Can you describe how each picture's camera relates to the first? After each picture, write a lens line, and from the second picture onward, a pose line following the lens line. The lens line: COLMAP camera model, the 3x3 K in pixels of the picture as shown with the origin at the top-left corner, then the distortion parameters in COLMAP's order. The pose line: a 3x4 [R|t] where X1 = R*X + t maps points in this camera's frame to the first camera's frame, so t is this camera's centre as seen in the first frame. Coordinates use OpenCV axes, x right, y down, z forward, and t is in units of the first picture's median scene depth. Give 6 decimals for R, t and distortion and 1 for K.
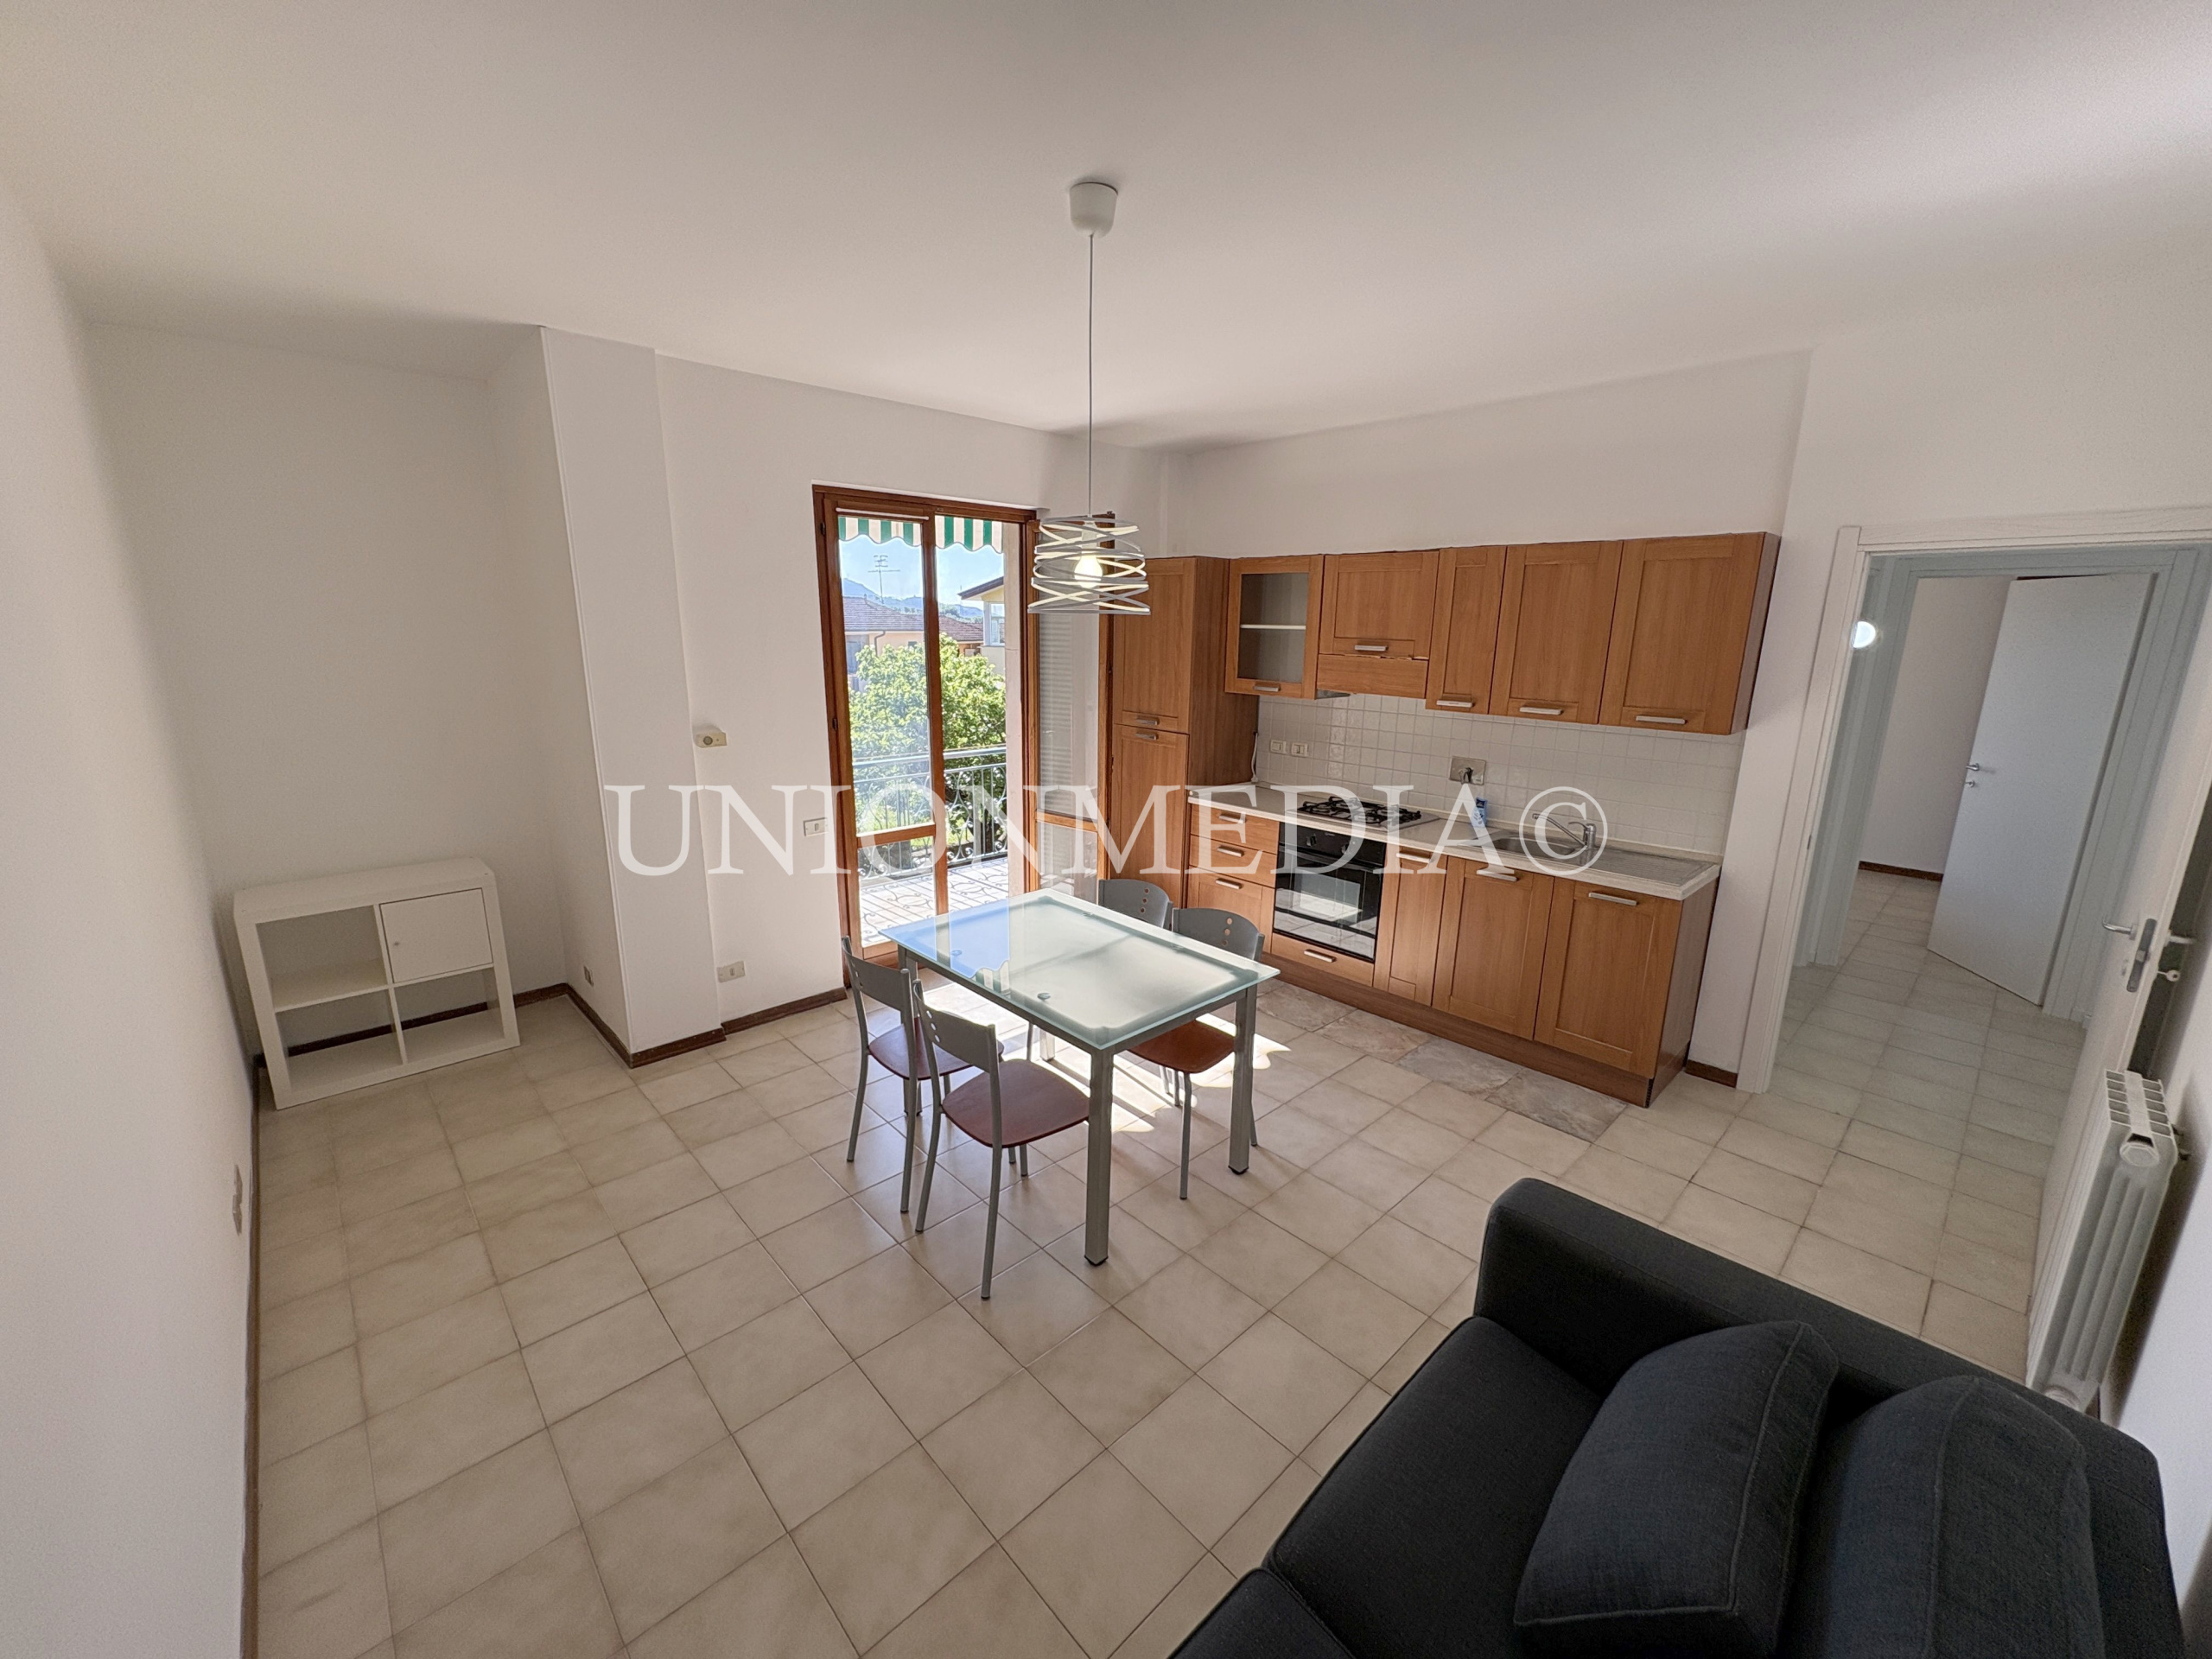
lens RADIAL K [[879.7, 0, 1104.0], [0, 879.7, 833.6], [0, 0, 1]] dist [-0.005494, 0.000995]
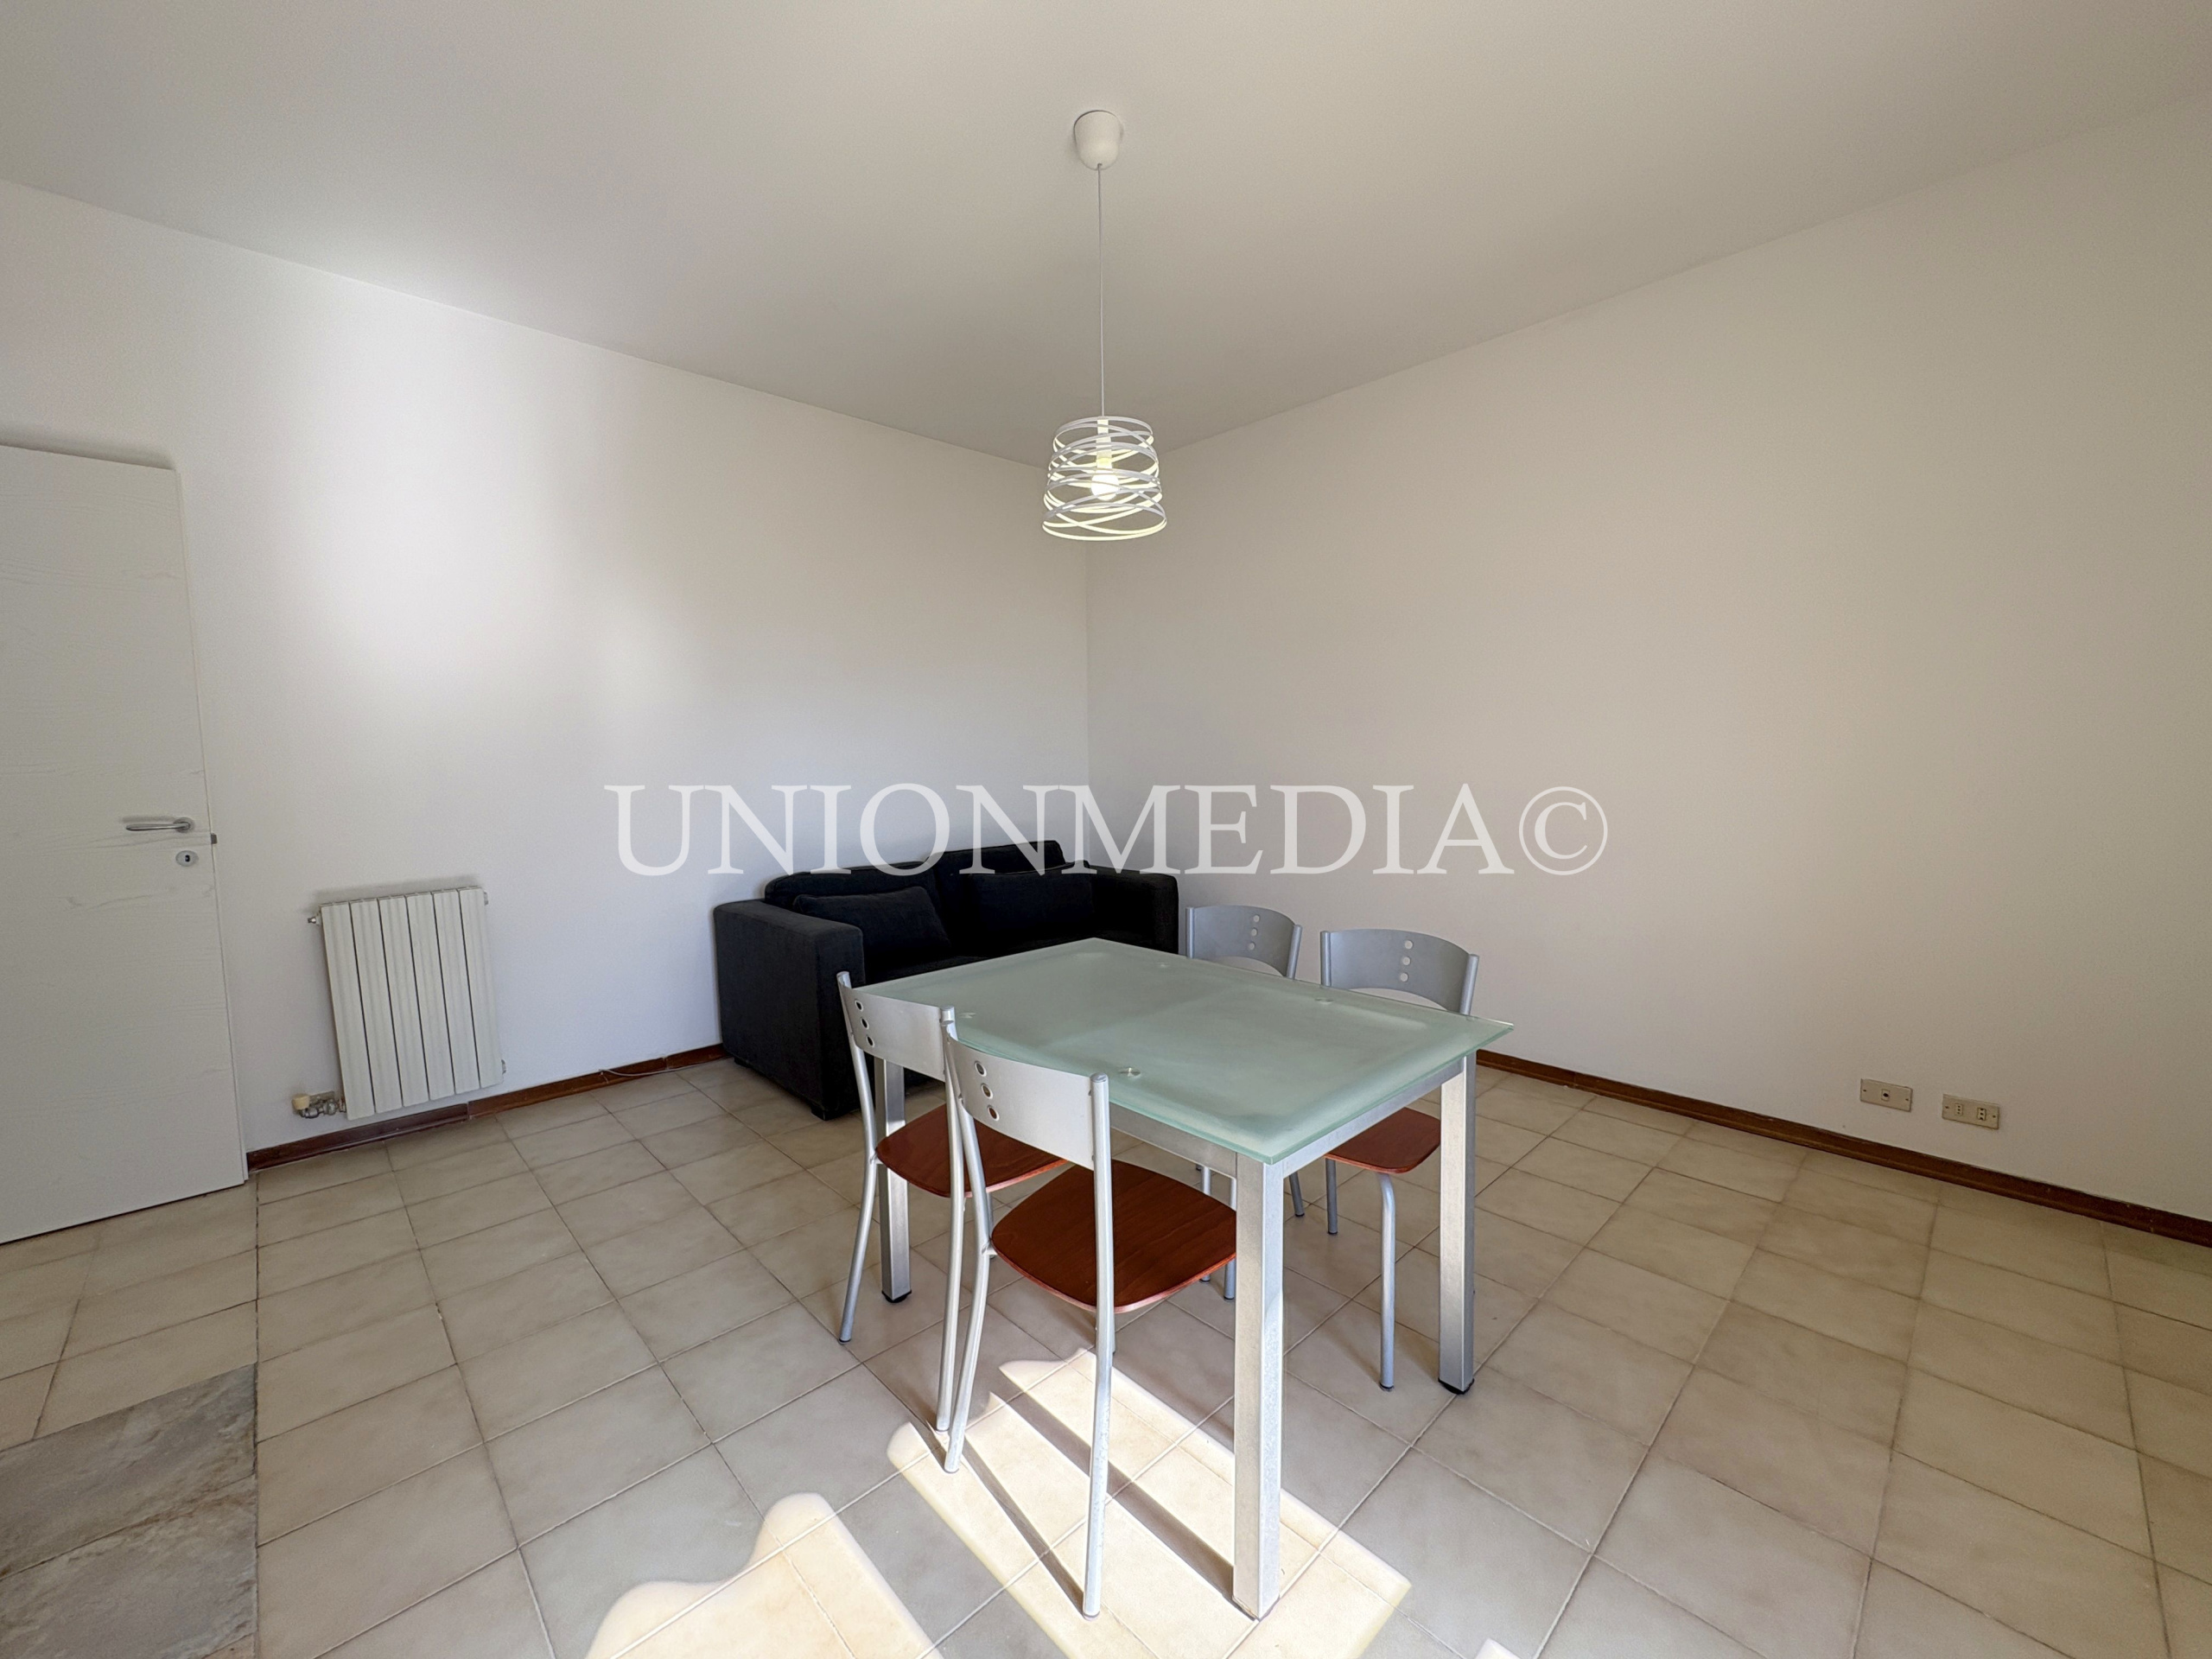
lens RADIAL K [[879.7, 0, 1108.8], [0, 879.7, 839.4], [0, 0, 1]] dist [-0.005494, 0.000995]
pose [[-0.999921, 0.004563, -0.011688, -0.004057], [0.000601, 0.947871, 0.318653, -0.178332], [0.012533, 0.318621, -0.947799, 1.563571]]
